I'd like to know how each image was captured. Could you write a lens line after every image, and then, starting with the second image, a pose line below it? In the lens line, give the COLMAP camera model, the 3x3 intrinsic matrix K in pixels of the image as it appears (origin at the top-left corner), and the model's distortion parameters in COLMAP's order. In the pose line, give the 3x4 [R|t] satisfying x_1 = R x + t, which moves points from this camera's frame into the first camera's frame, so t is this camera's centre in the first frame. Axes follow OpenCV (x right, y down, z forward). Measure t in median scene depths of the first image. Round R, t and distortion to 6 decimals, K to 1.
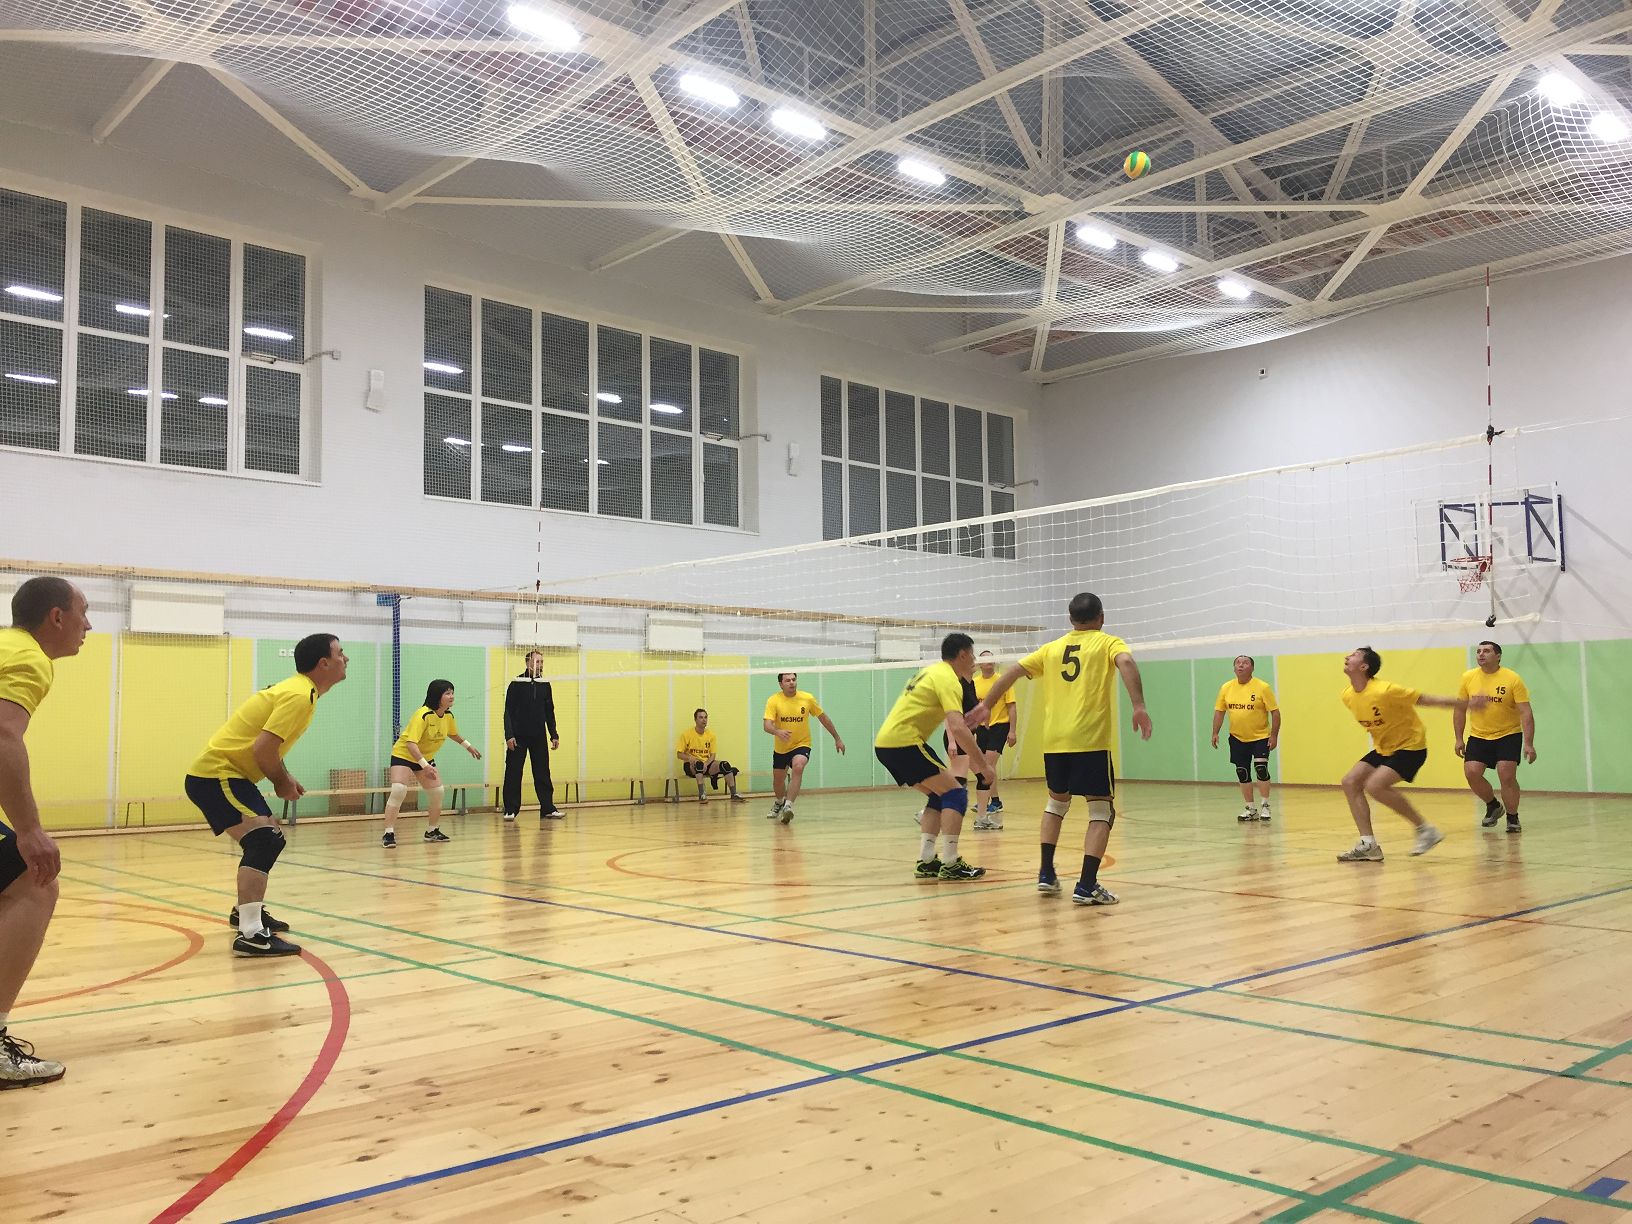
lens RADIAL K [[1374.8, 0, 815.7], [0, 1374.8, 615.1], [0, 0, 1]] dist [0.082967, -0.113298]
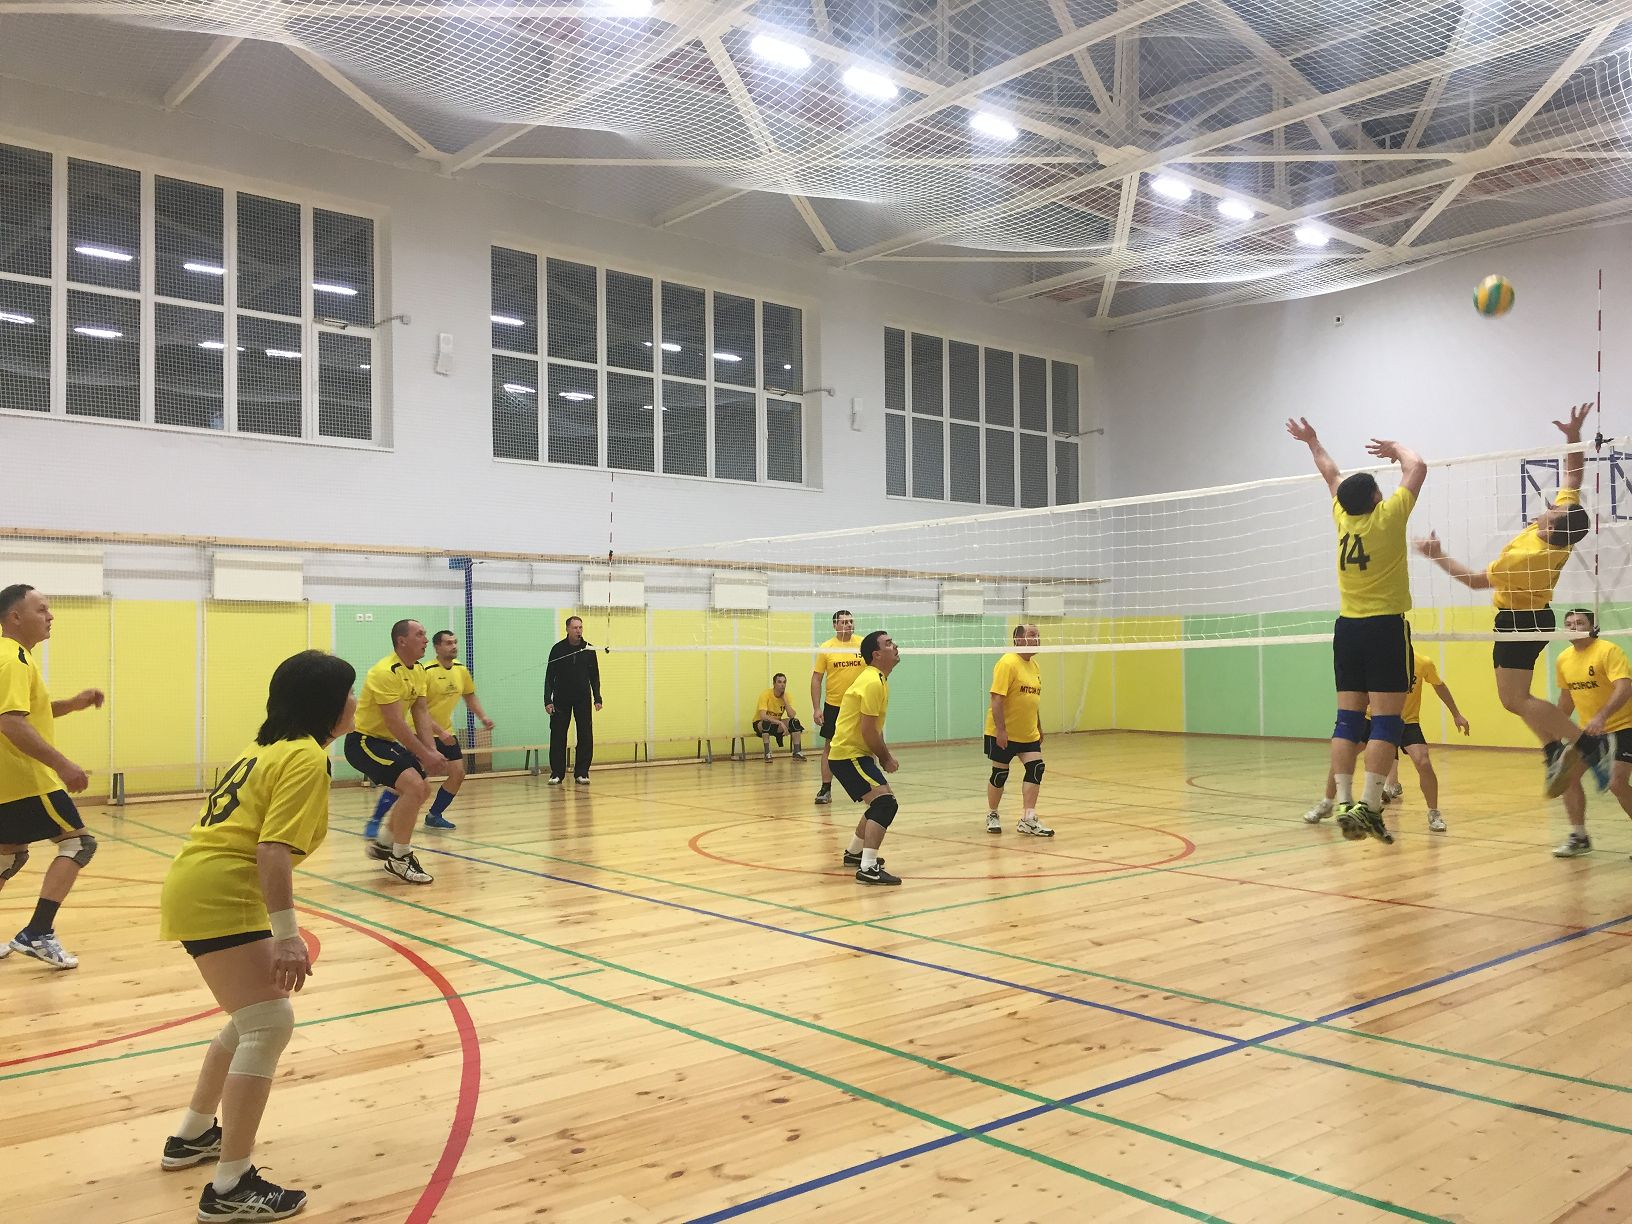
lens RADIAL K [[1381.5, 0, 814.1], [0, 1381.5, 613.9], [0, 0, 1]] dist [0.083130, -0.120217]
pose [[0.999354, 0.000372, -0.035938, -0.014157], [0.001494, 0.998653, 0.051872, -0.026423], [0.035909, -0.051892, 0.998007, -0.004380]]
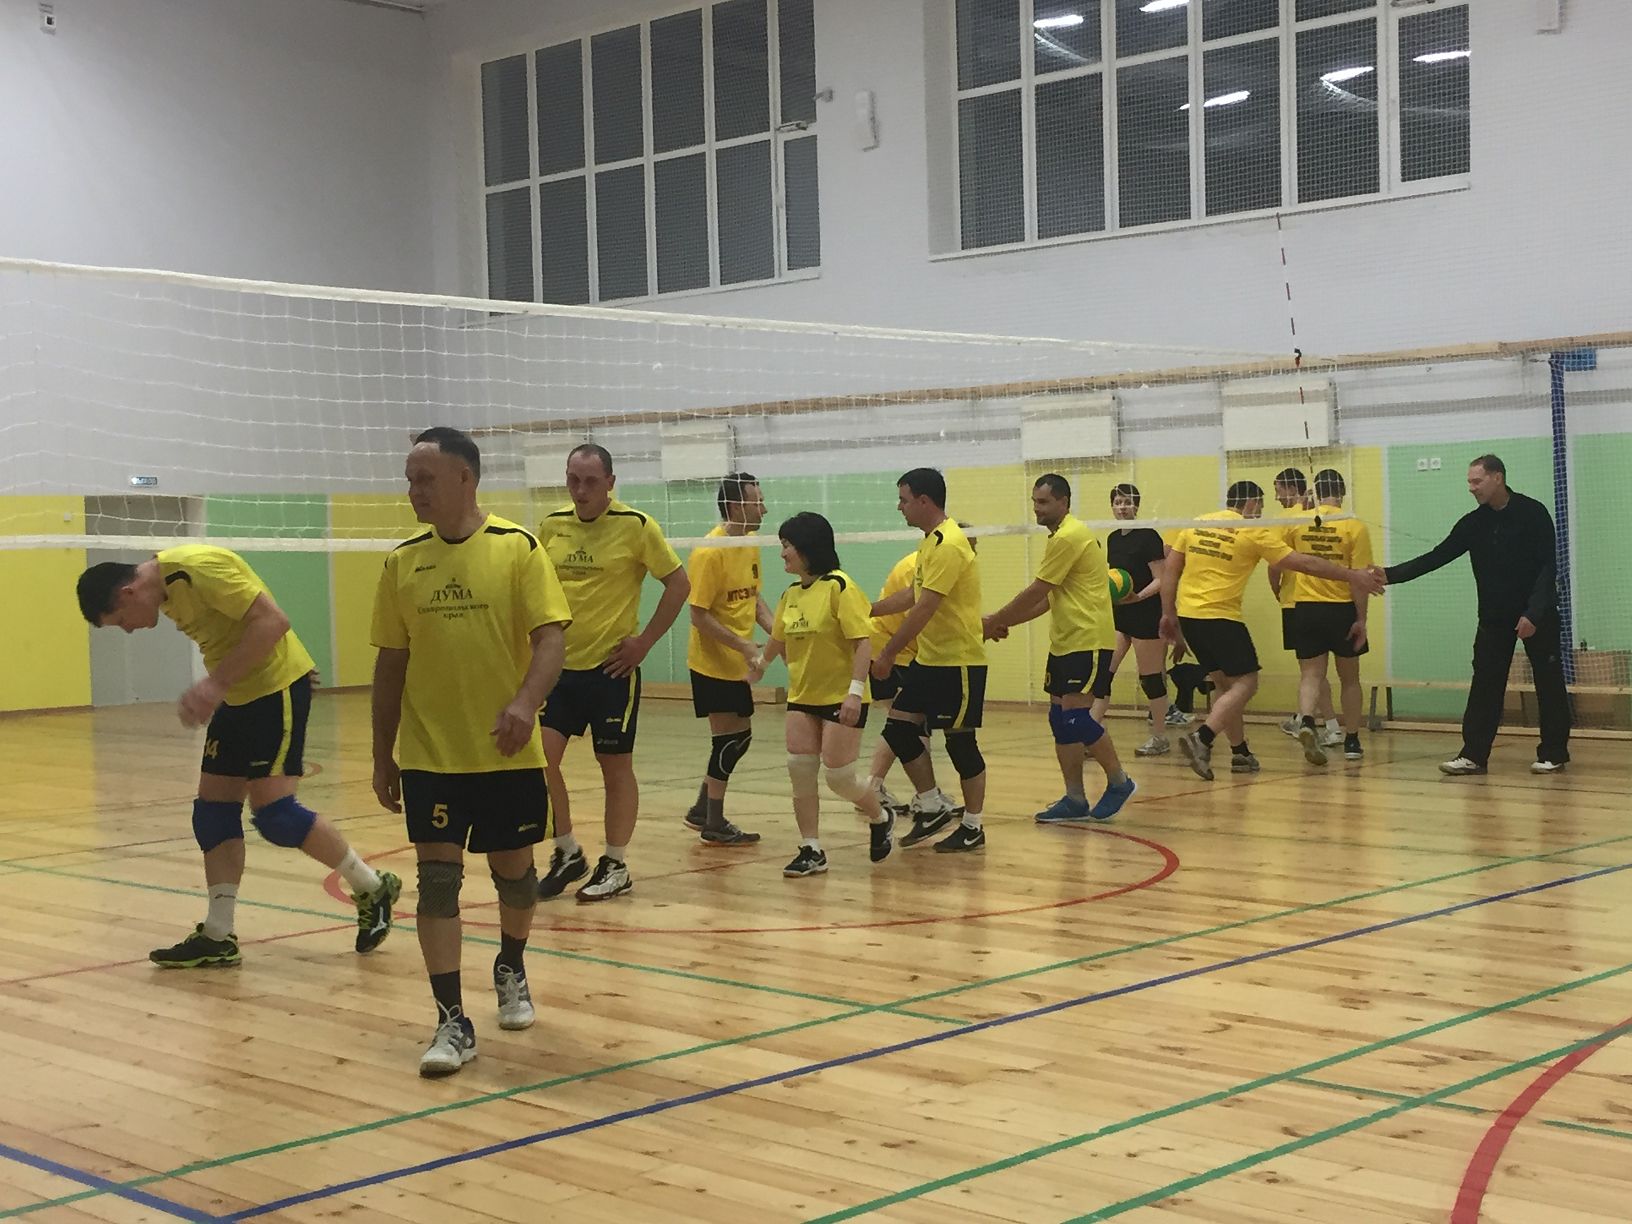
lens RADIAL K [[2402.1, 0, 815.6], [0, 2402.1, 611.7], [0, 0, 1]] dist [0.022966, 0.064347]
pose [[0.045420, 0.036916, -0.998286, 0.679740], [0.104993, 0.993606, 0.041520, 0.017939], [0.993435, -0.106699, 0.041253, 0.631794]]
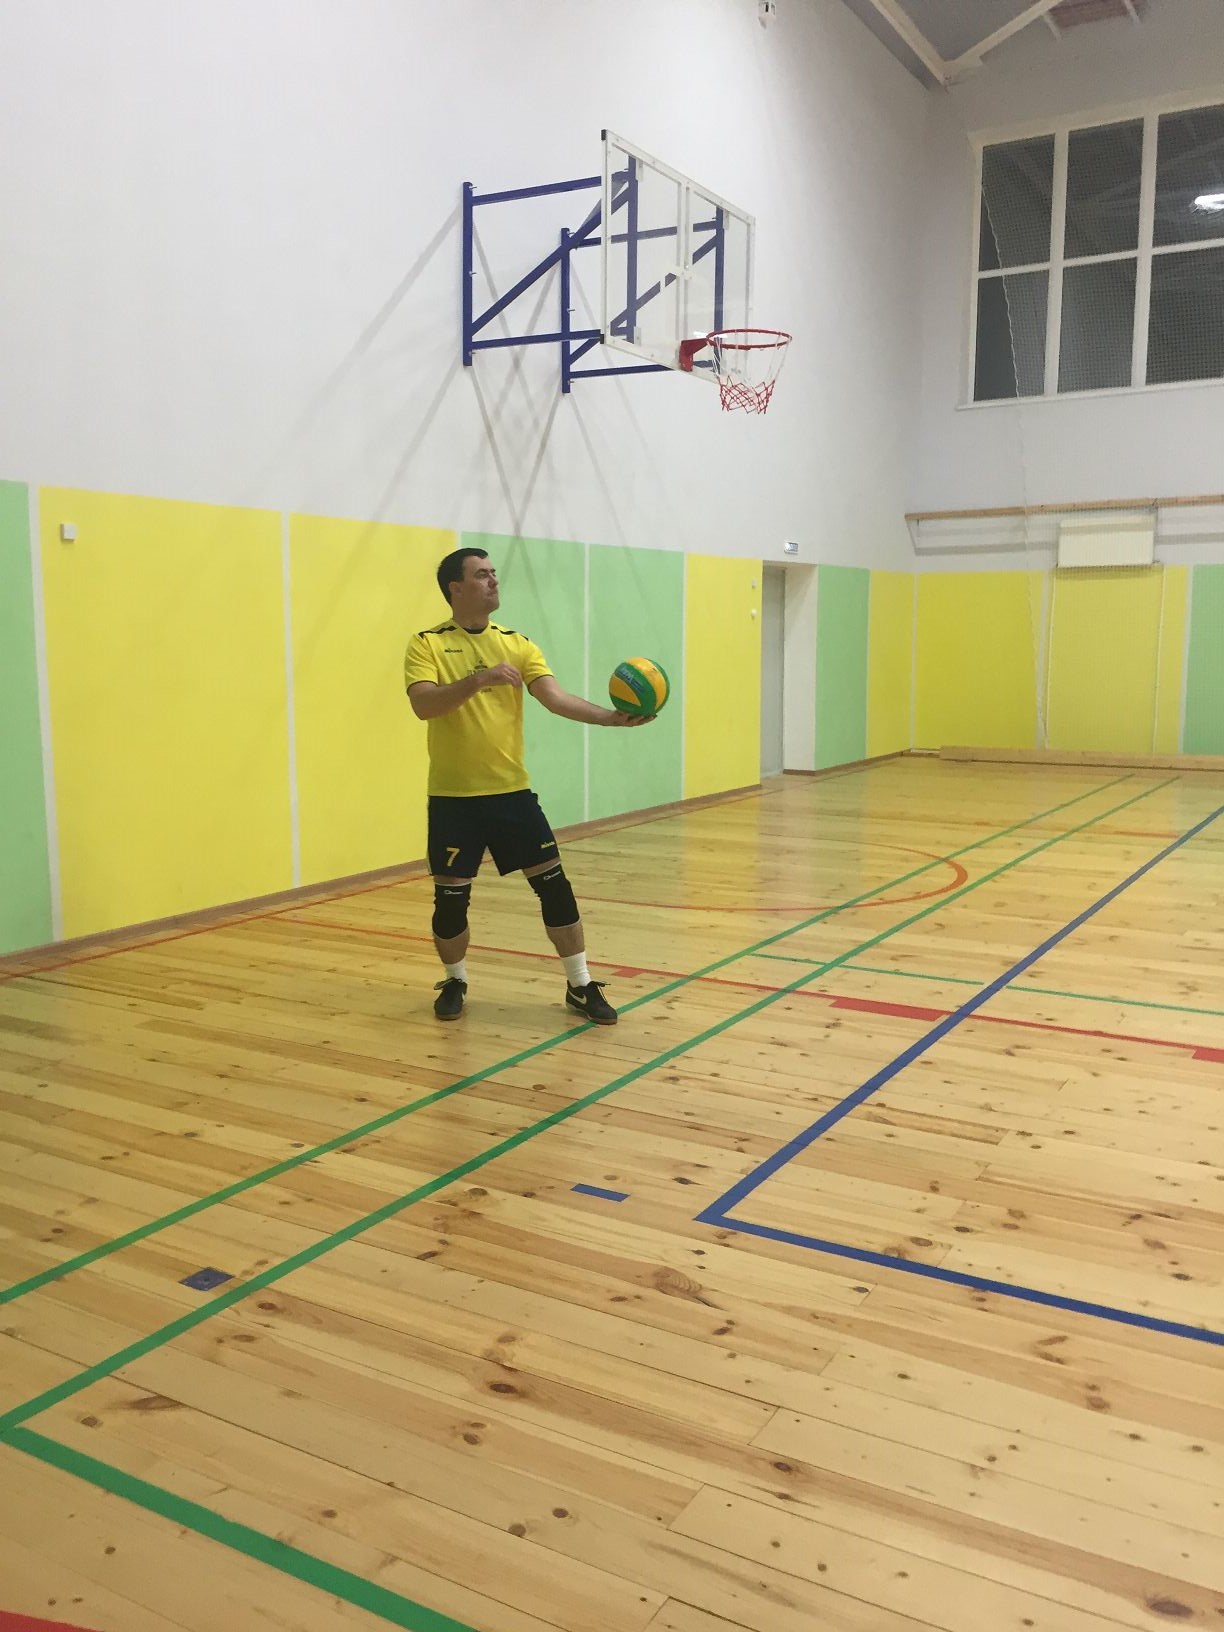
lens RADIAL K [[1381.5, 0, 615.8], [0, 1381.5, 807.1], [0, 0, 1]] dist [0.083130, -0.120217]
pose [[0.284094, 0.123265, -0.950840, 0.365476], [0.088877, 0.984046, 0.154124, -0.001808], [0.954668, -0.128293, 0.268606, 0.341877]]
